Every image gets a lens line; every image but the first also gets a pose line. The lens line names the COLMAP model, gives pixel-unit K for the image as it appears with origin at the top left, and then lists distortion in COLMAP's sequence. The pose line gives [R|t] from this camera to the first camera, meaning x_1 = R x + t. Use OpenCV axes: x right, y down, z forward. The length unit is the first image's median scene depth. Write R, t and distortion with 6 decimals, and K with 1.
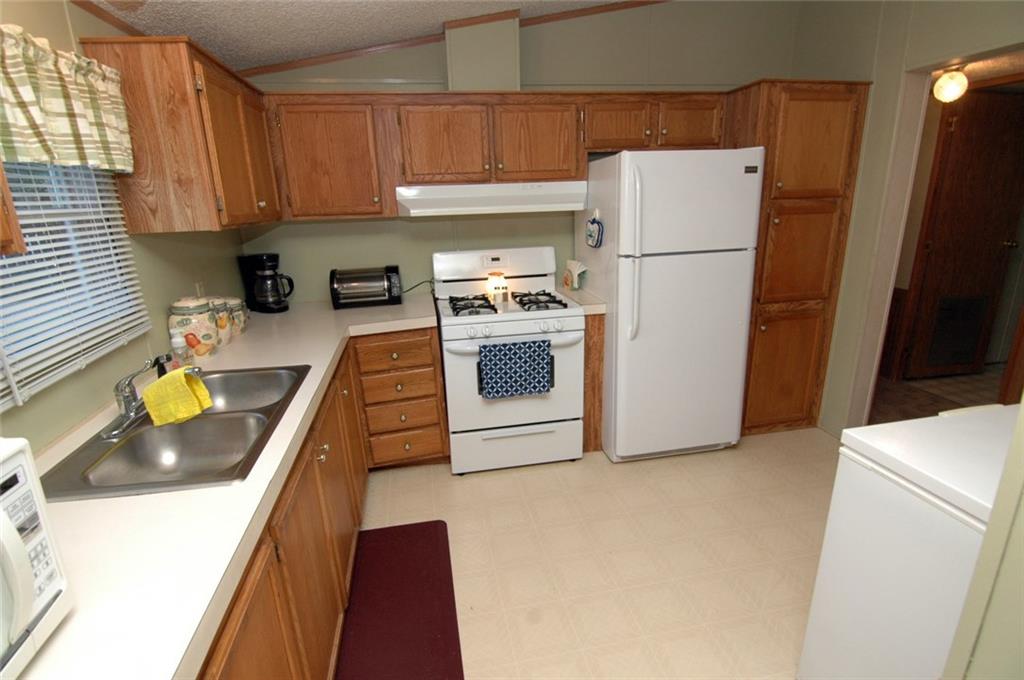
lens RADIAL K [[492.9, 0, 508.6], [0, 492.9, 342.7], [0, 0, 1]] dist [-0.003255, -0.012932]
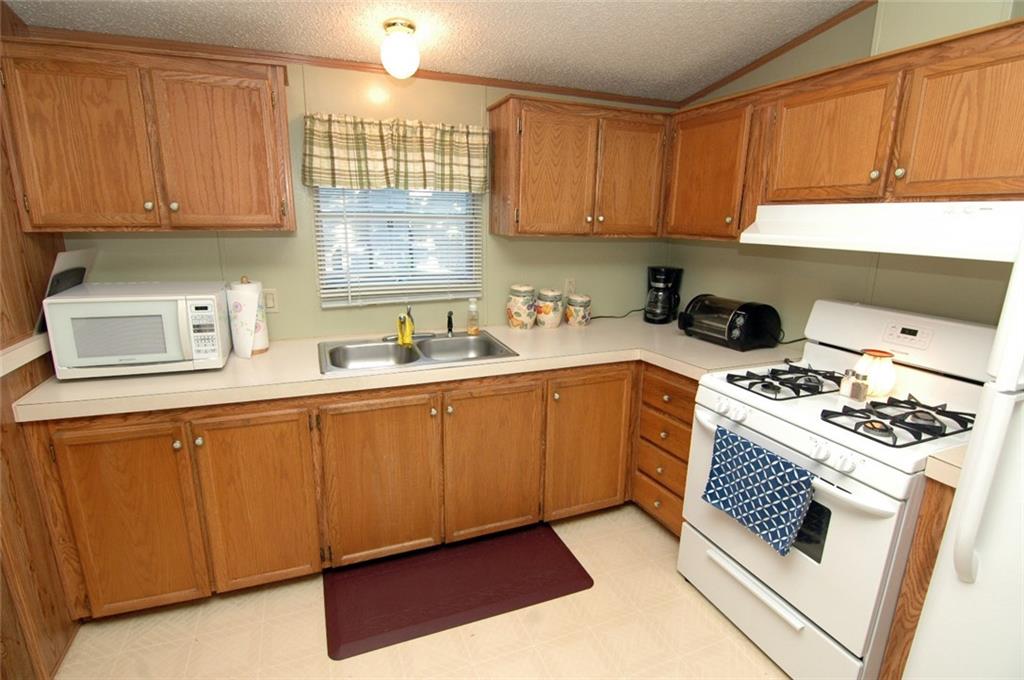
lens RADIAL K [[492.9, 0, 508.6], [0, 492.9, 342.7], [0, 0, 1]] dist [-0.003255, -0.012932]
pose [[0.192432, 0.272283, -0.942779, 0.498937], [-0.300472, 0.930939, 0.207534, -0.157759], [0.934177, 0.243342, 0.260956, 0.482612]]
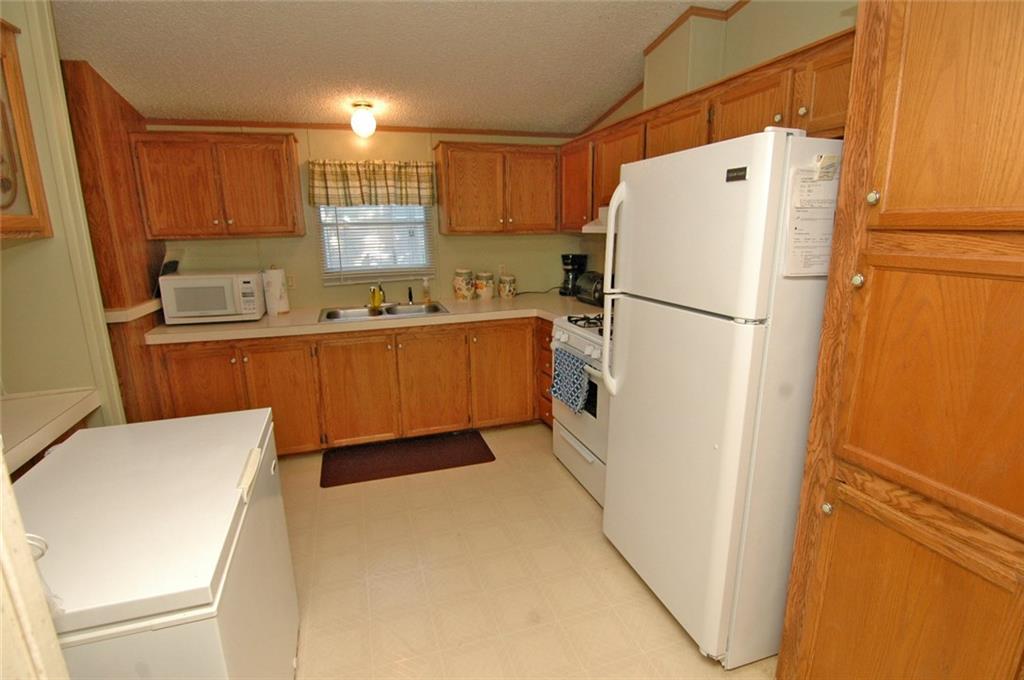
lens RADIAL K [[492.9, 0, 508.6], [0, 492.9, 342.7], [0, 0, 1]] dist [-0.003255, -0.012932]
pose [[0.120983, 0.258028, -0.958533, 0.973299], [-0.268402, 0.938160, 0.218667, -0.214510], [0.955680, 0.230817, 0.182756, 0.658600]]
